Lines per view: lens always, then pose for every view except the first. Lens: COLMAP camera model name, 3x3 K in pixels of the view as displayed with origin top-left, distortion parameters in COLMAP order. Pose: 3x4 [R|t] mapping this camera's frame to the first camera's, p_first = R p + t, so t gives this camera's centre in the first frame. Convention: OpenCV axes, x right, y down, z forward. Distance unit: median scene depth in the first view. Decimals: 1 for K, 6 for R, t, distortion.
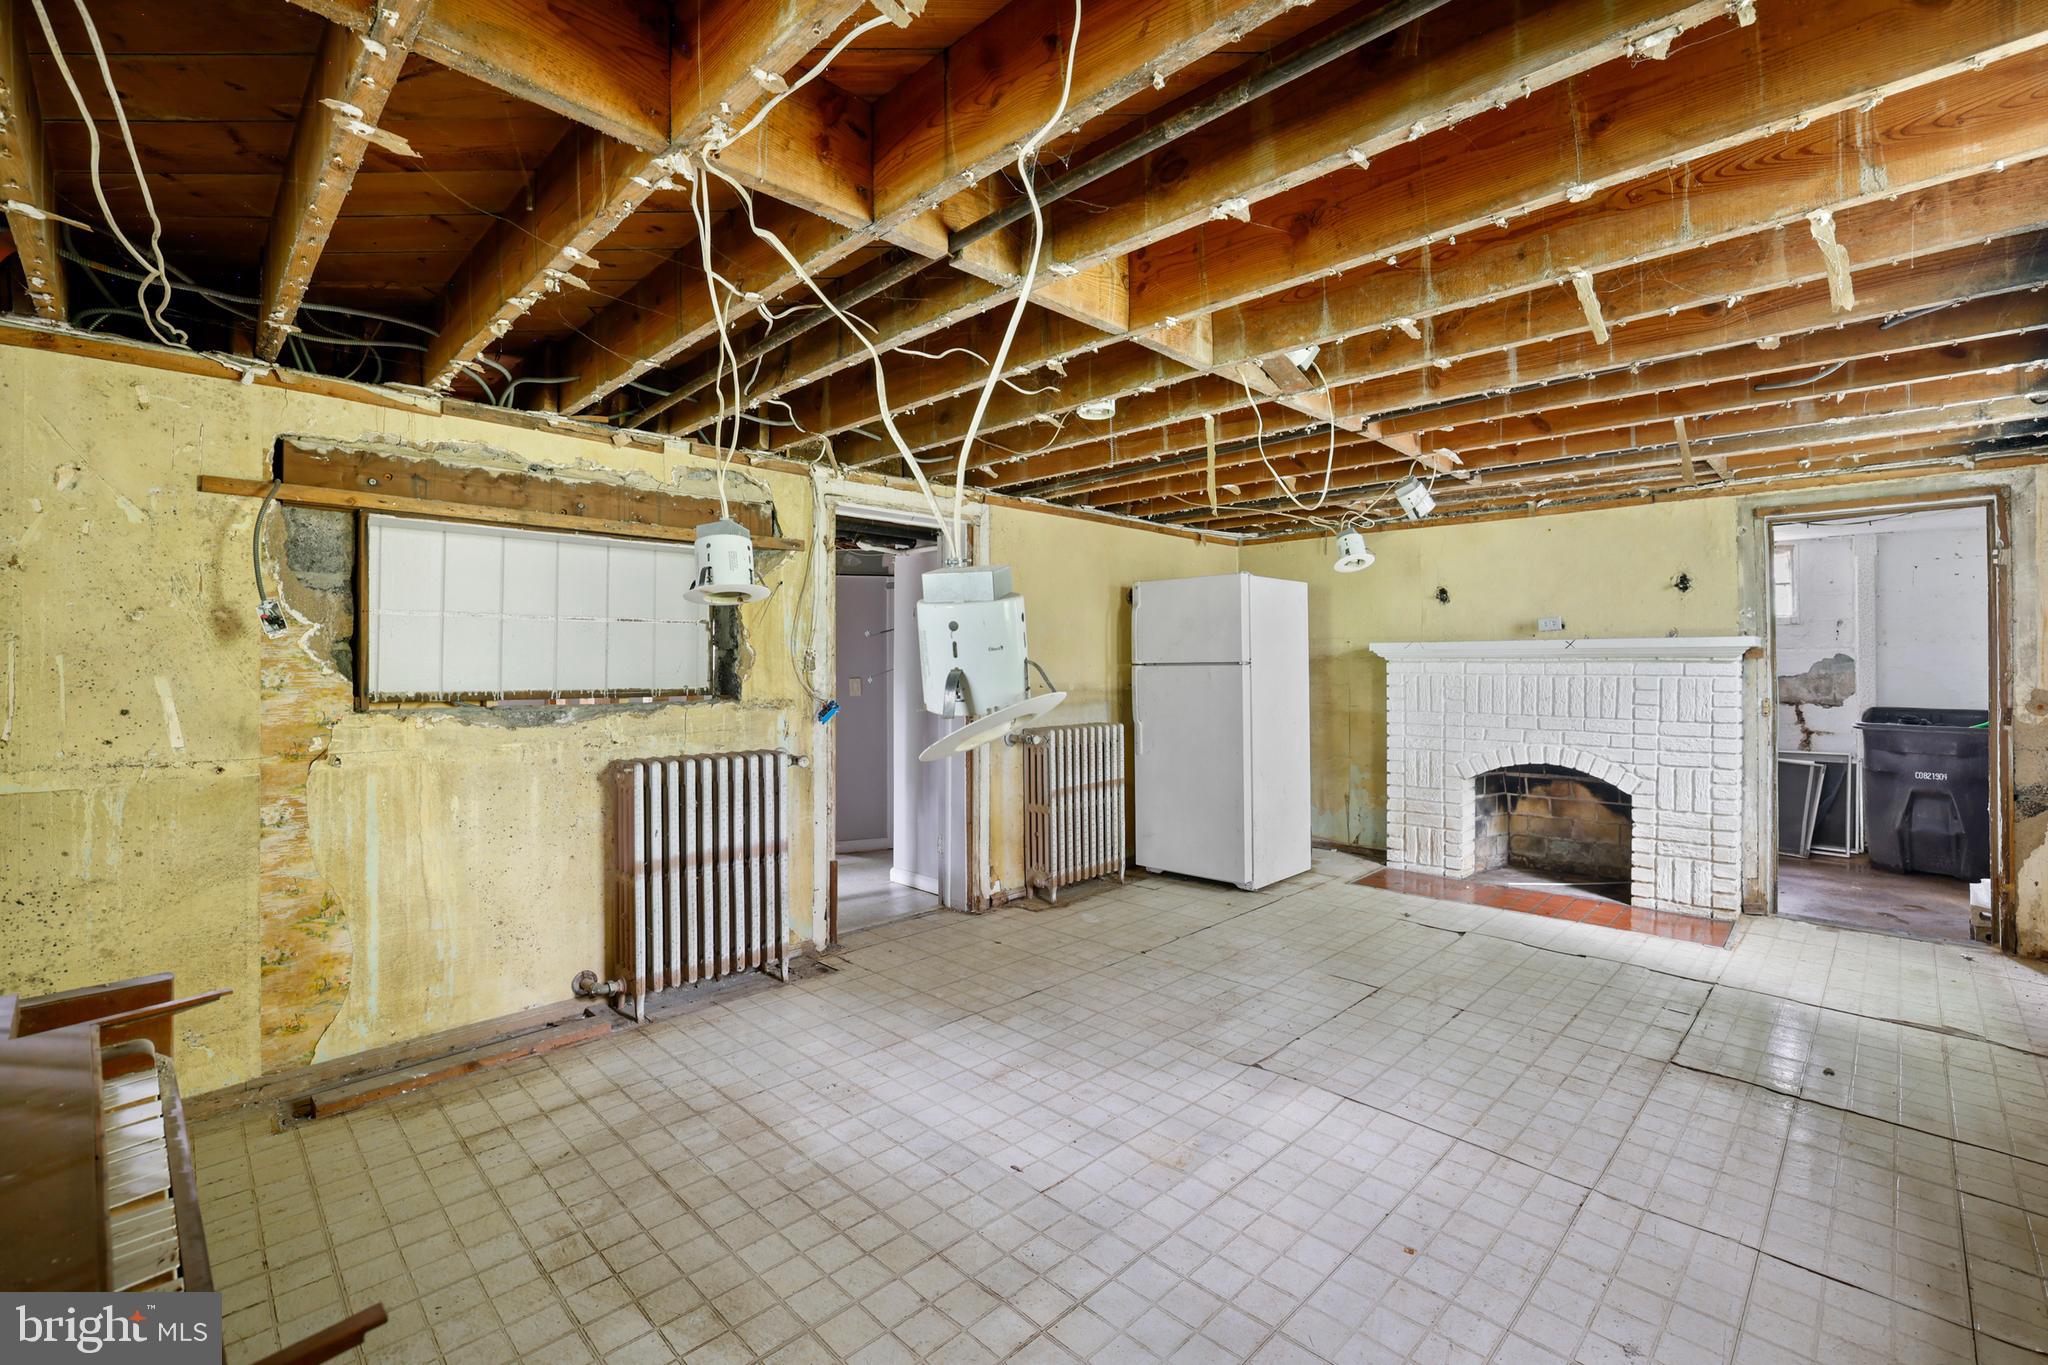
lens RADIAL K [[877.6, 0, 1038.0], [0, 877.6, 650.7], [0, 0, 1]] dist [-0.017432, 0.000133]
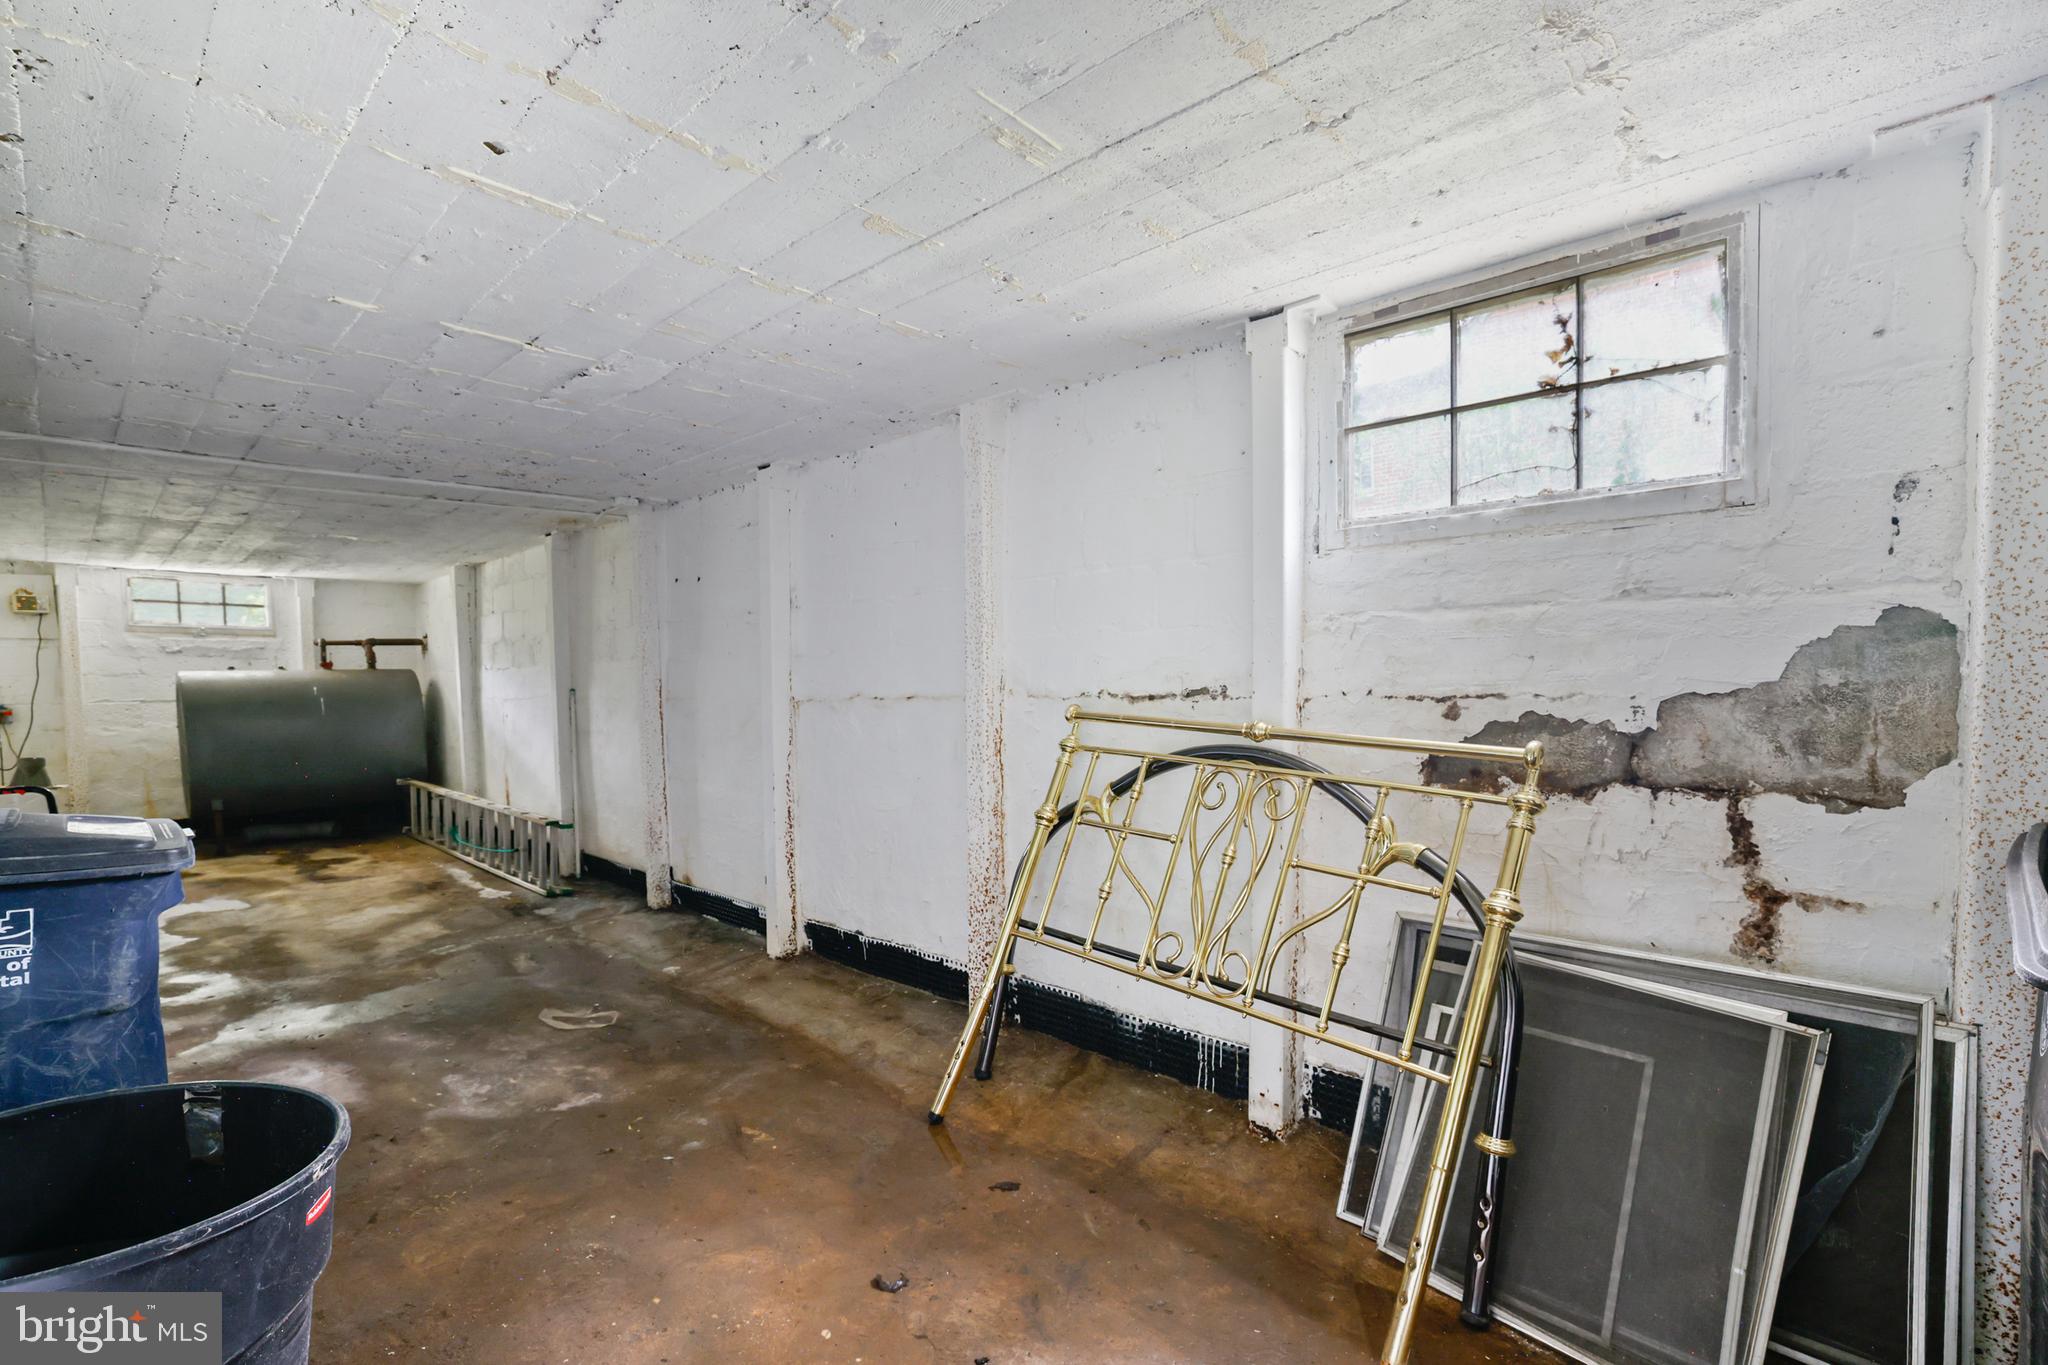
lens RADIAL K [[877.6, 0, 1022.1], [0, 877.6, 688.0], [0, 0, 1]] dist [-0.017432, 0.000133]
pose [[0.999668, 0.003035, 0.025578, 0.652084], [-0.004042, 0.999215, 0.039415, 0.018585], [-0.025438, -0.039505, 0.998896, 0.741497]]
